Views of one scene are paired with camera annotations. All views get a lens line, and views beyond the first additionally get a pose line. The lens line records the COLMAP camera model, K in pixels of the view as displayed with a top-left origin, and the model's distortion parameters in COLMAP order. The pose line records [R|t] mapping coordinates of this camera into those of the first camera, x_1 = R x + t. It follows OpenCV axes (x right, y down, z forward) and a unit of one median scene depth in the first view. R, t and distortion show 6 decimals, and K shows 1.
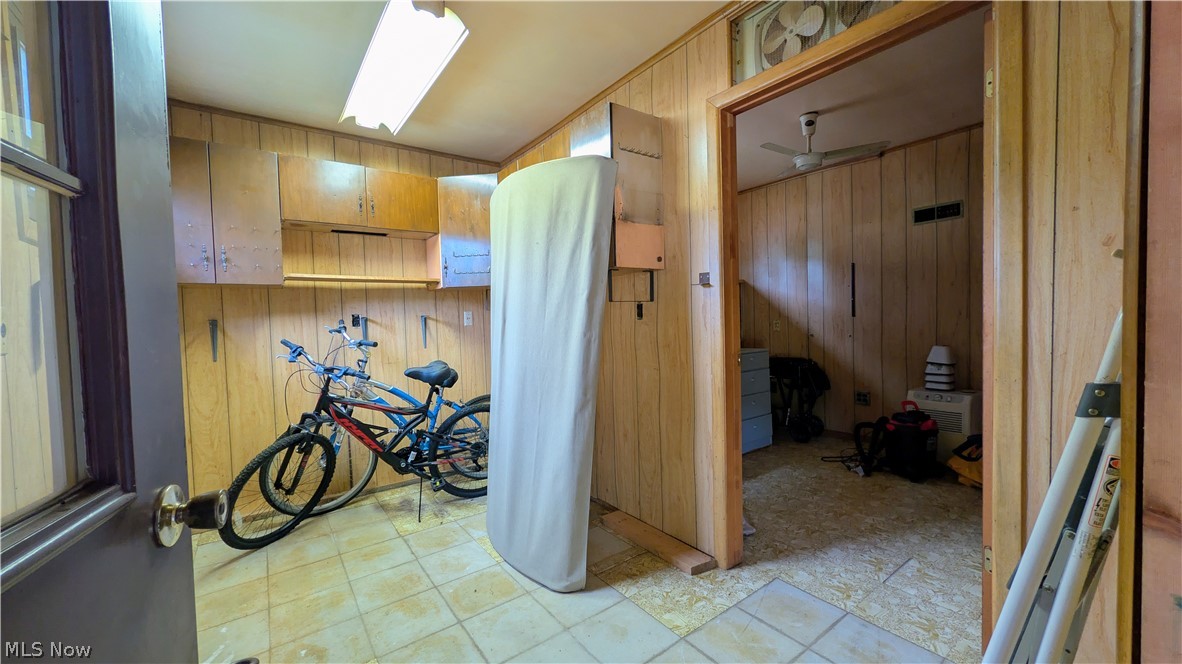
lens RADIAL K [[453.4, 0, 590.6], [0, 453.4, 331.0], [0, 0, 1]] dist [-0.000269, 0.001415]
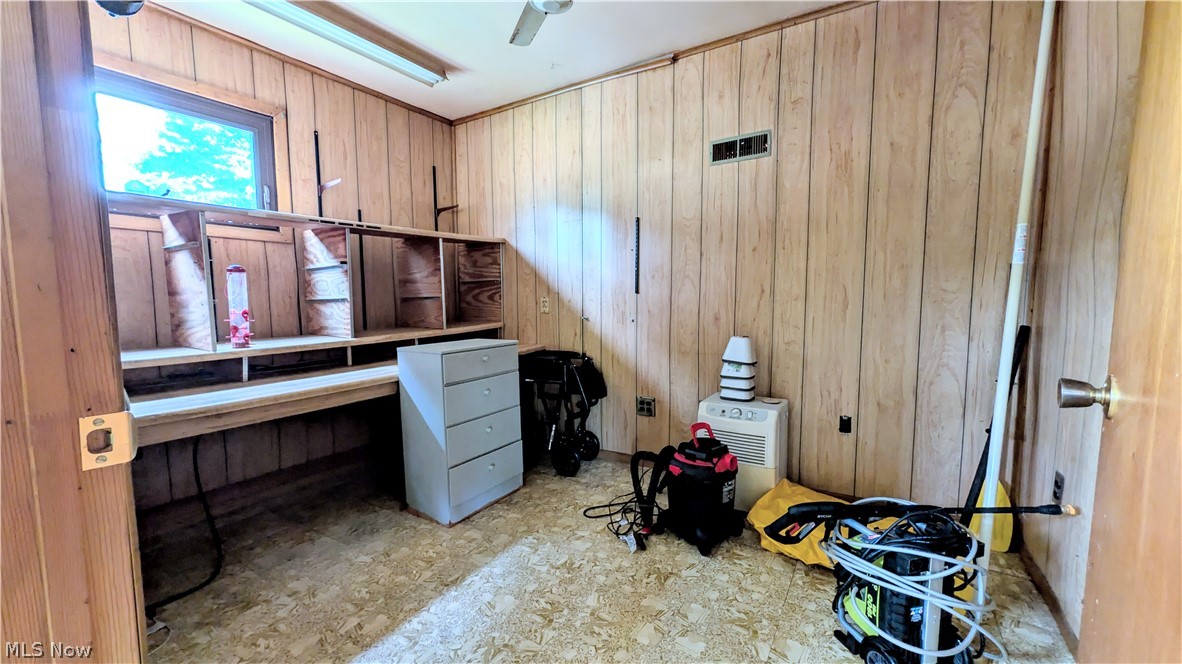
lens RADIAL K [[453.4, 0, 591.2], [0, 453.4, 334.2], [0, 0, 1]] dist [-0.000269, 0.001415]
pose [[0.929005, -0.008336, 0.369973, 0.245068], [-0.010949, 0.998689, 0.049996, -0.002914], [-0.369905, -0.050497, 0.927696, 0.357069]]
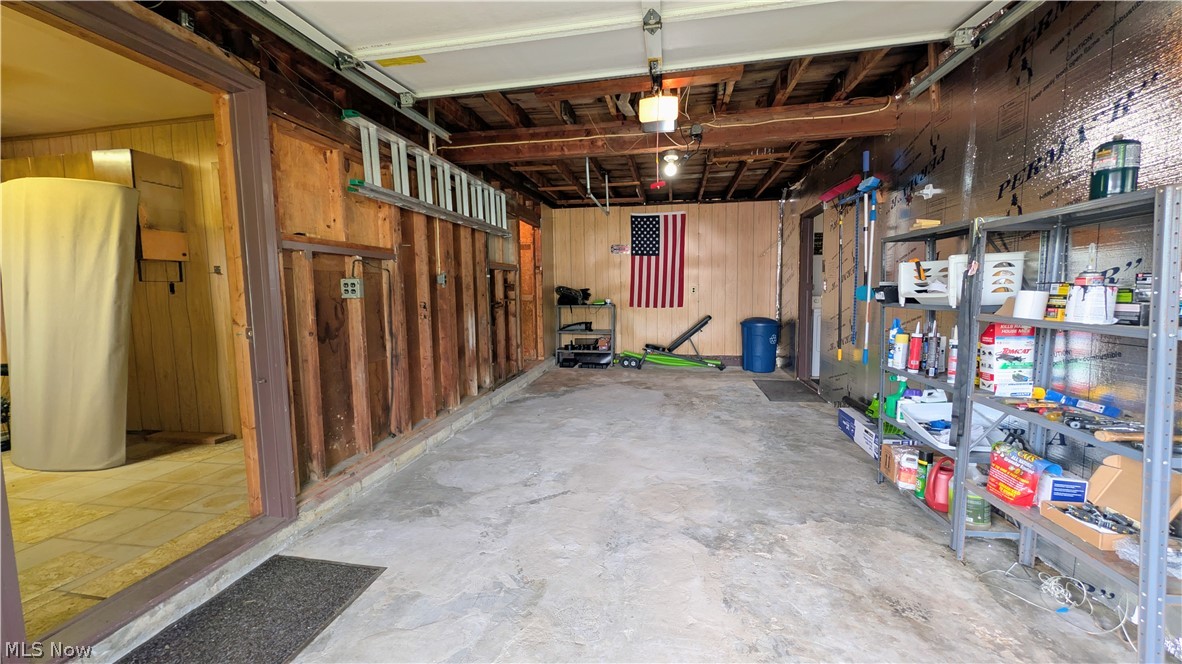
lens RADIAL K [[453.4, 0, 588.1], [0, 453.4, 332.4], [0, 0, 1]] dist [-0.000269, 0.001415]
pose [[0.732282, -0.043955, 0.679581, 0.140419], [0.019621, 0.998862, 0.043464, 0.094206], [-0.680719, -0.018494, 0.732311, -1.545263]]
